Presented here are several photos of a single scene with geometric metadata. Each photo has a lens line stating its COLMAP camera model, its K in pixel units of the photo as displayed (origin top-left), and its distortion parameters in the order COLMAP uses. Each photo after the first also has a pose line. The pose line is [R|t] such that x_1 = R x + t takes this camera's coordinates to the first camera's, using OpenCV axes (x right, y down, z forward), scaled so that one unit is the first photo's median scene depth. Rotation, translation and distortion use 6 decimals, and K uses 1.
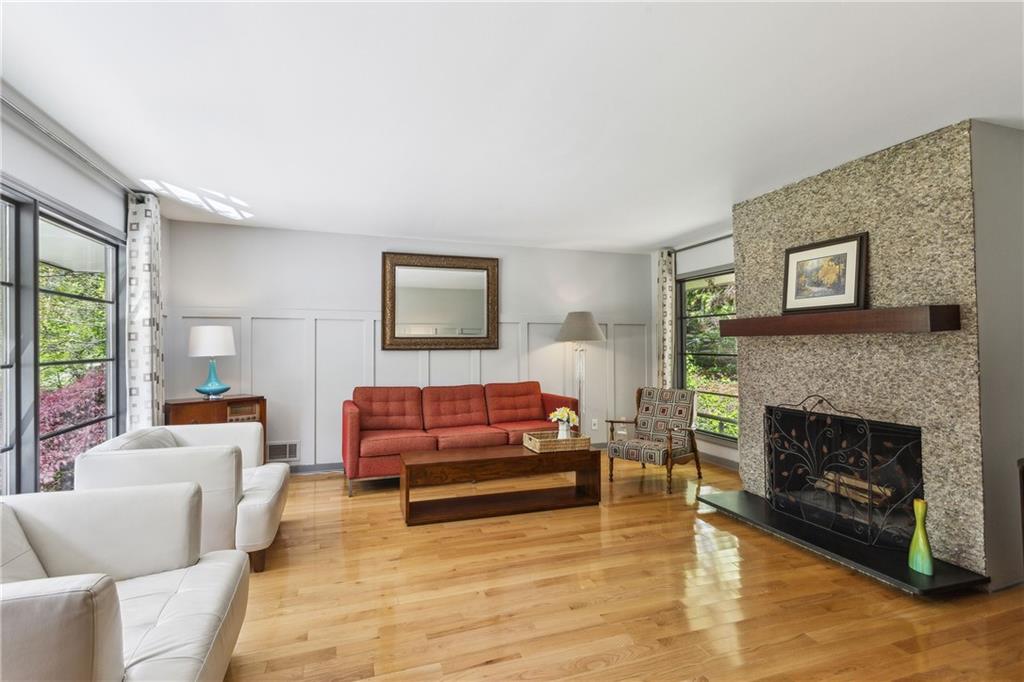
lens RADIAL K [[500.5, 0, 506.5], [0, 500.5, 338.1], [0, 0, 1]] dist [0.006249, 0.000791]
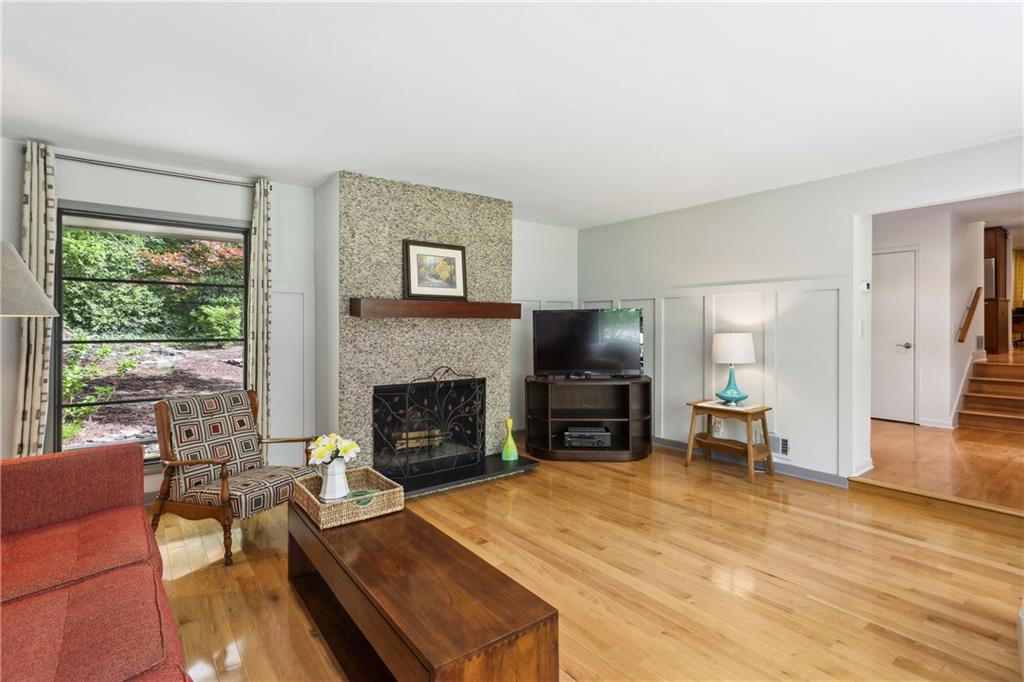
lens RADIAL K [[500.5, 0, 519.8], [0, 500.5, 325.0], [0, 0, 1]] dist [0.006249, 0.000791]
pose [[-0.335268, 0.007200, 0.942095, -0.612671], [-0.010395, 0.999882, -0.011341, 0.022505], [-0.942065, -0.013596, -0.335153, 1.225948]]
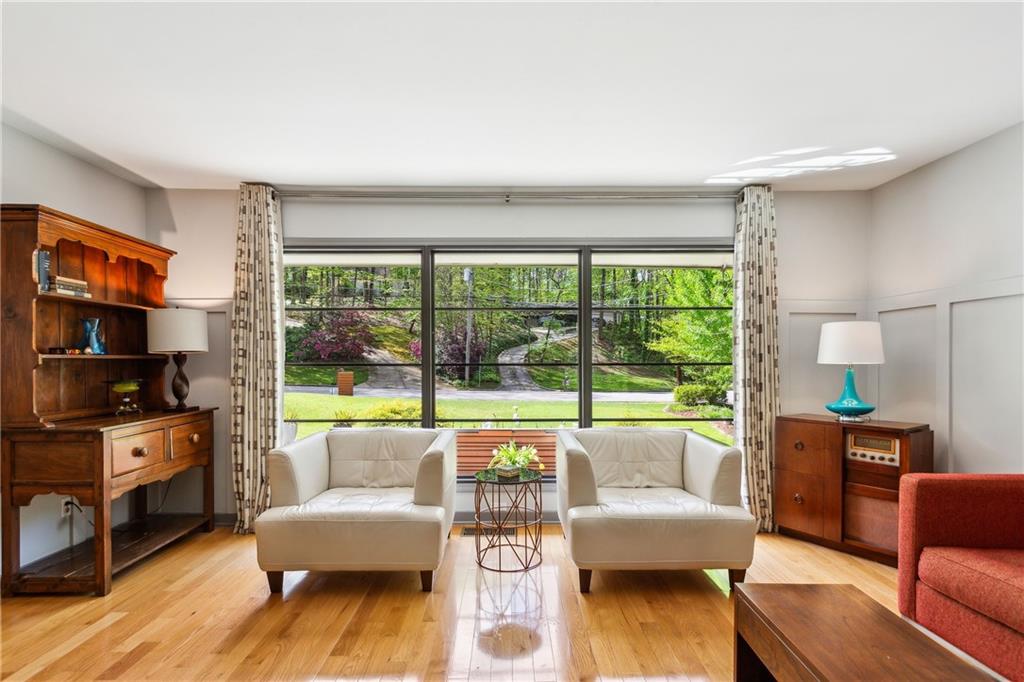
lens RADIAL K [[500.5, 0, 511.4], [0, 500.5, 362.9], [0, 0, 1]] dist [0.006249, 0.000791]
pose [[-0.313437, 0.014801, -0.949494, 0.357862], [0.012216, 0.999859, 0.011553, 0.027617], [0.949530, -0.007978, -0.313573, 0.990402]]
